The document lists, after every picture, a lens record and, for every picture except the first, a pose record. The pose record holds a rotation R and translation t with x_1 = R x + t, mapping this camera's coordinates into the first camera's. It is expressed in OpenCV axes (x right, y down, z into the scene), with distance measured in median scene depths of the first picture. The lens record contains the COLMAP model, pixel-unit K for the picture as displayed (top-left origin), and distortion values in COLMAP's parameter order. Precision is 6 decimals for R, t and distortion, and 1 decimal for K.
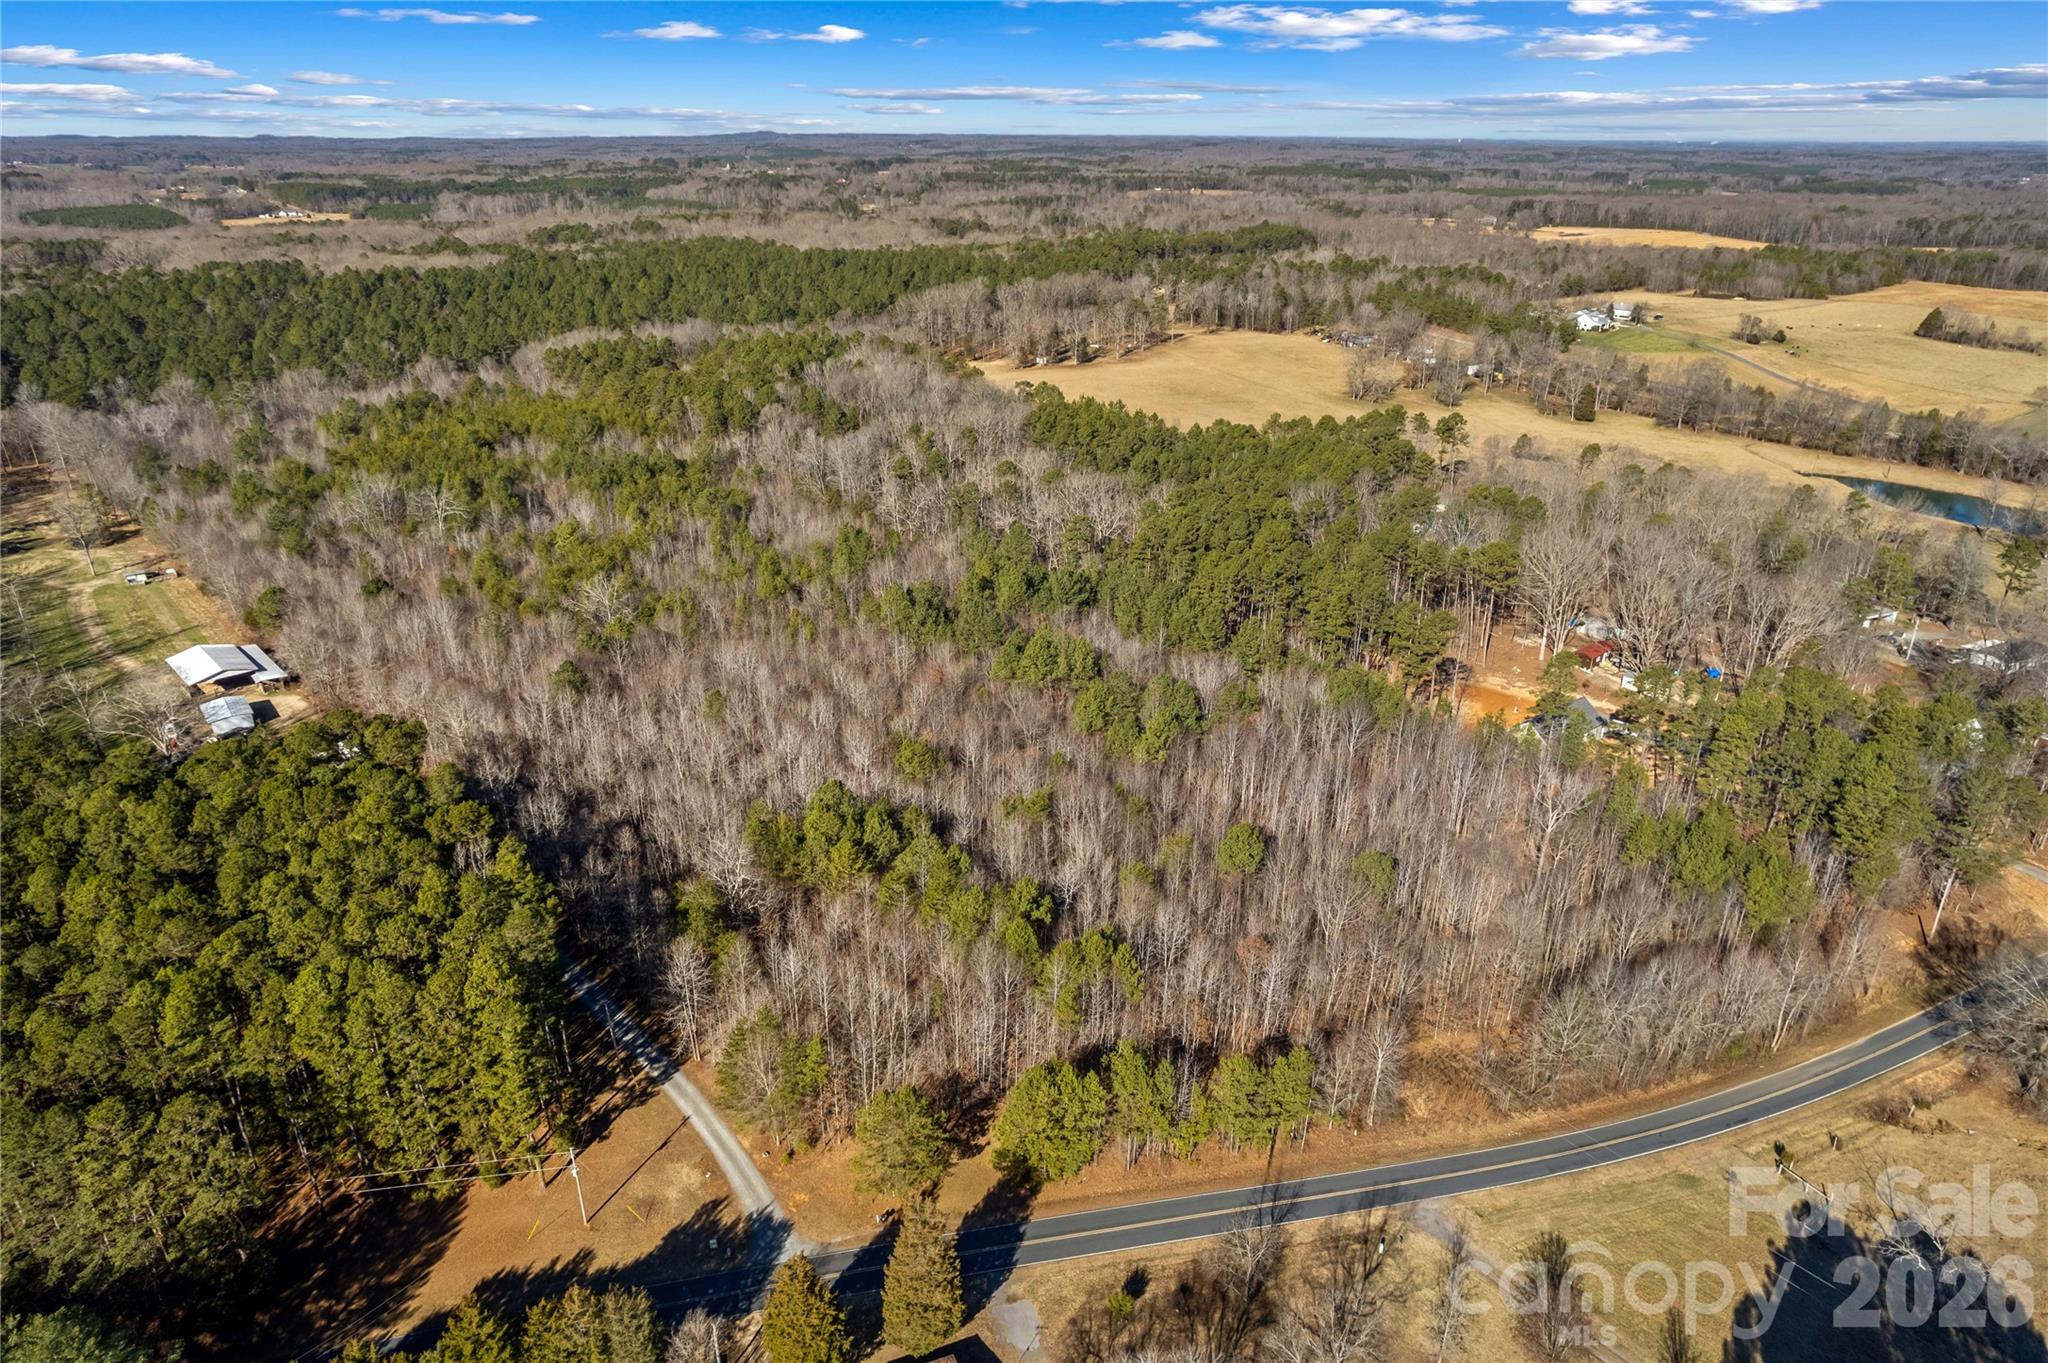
lens RADIAL K [[1309.4, 0, 1024.0], [0, 1309.4, 681.5], [0, 0, 1]] dist [-0.080306, 0.071143]
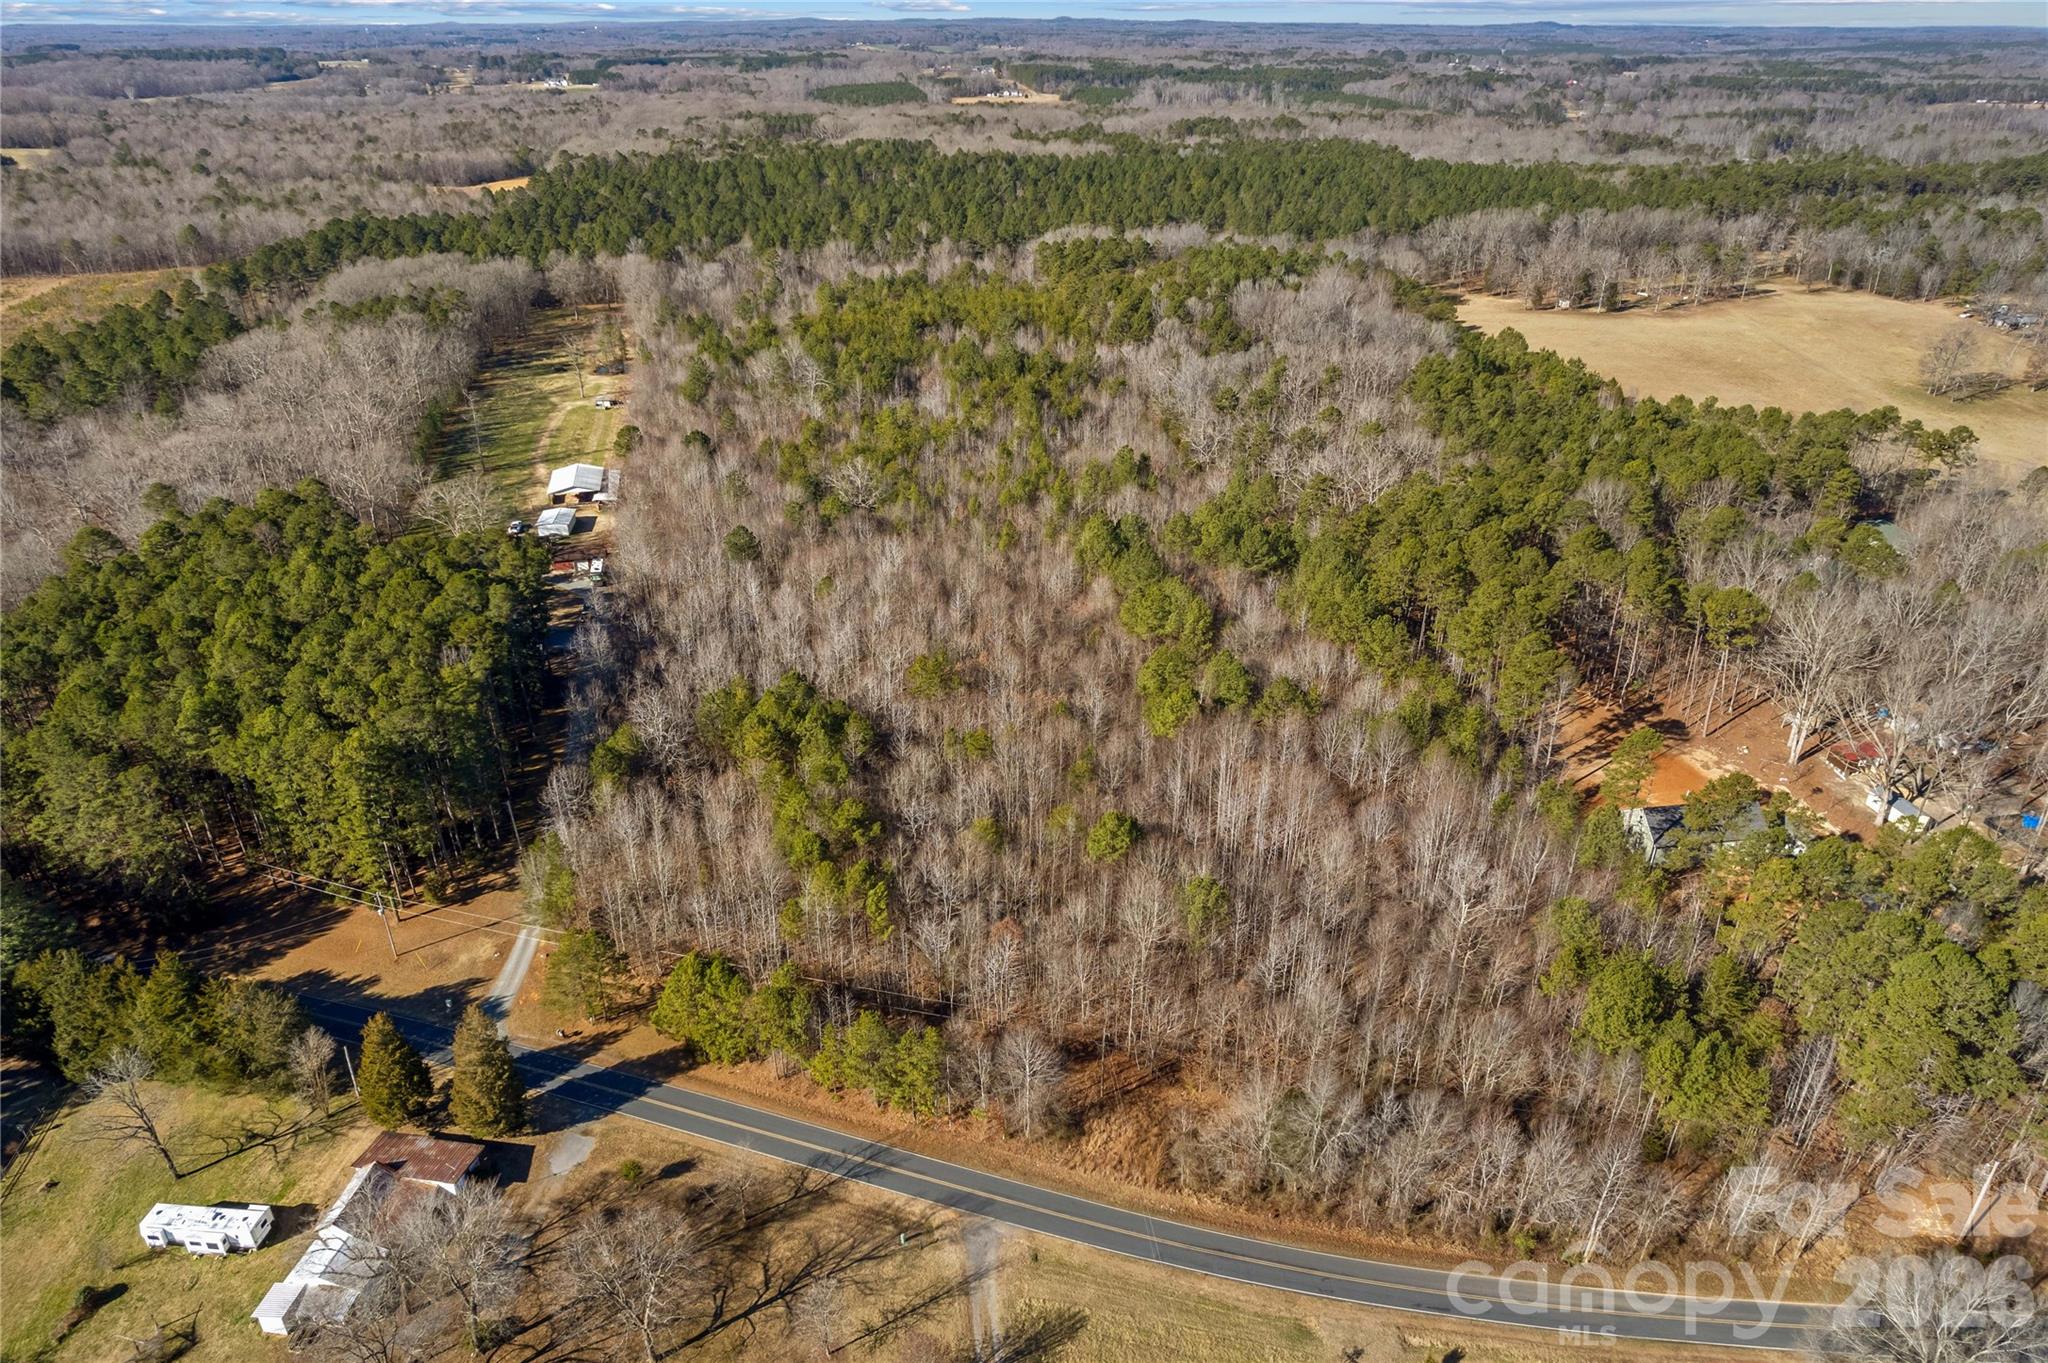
lens RADIAL K [[1330.3, 0, 1024.0], [0, 1330.3, 681.5], [0, 0, 1]] dist [-0.081740, 0.073415]
pose [[0.864079, 0.227532, -0.448995, 0.260231], [-0.197223, 0.973721, 0.113889, -0.040252], [0.463109, -0.009857, 0.886246, 0.056122]]
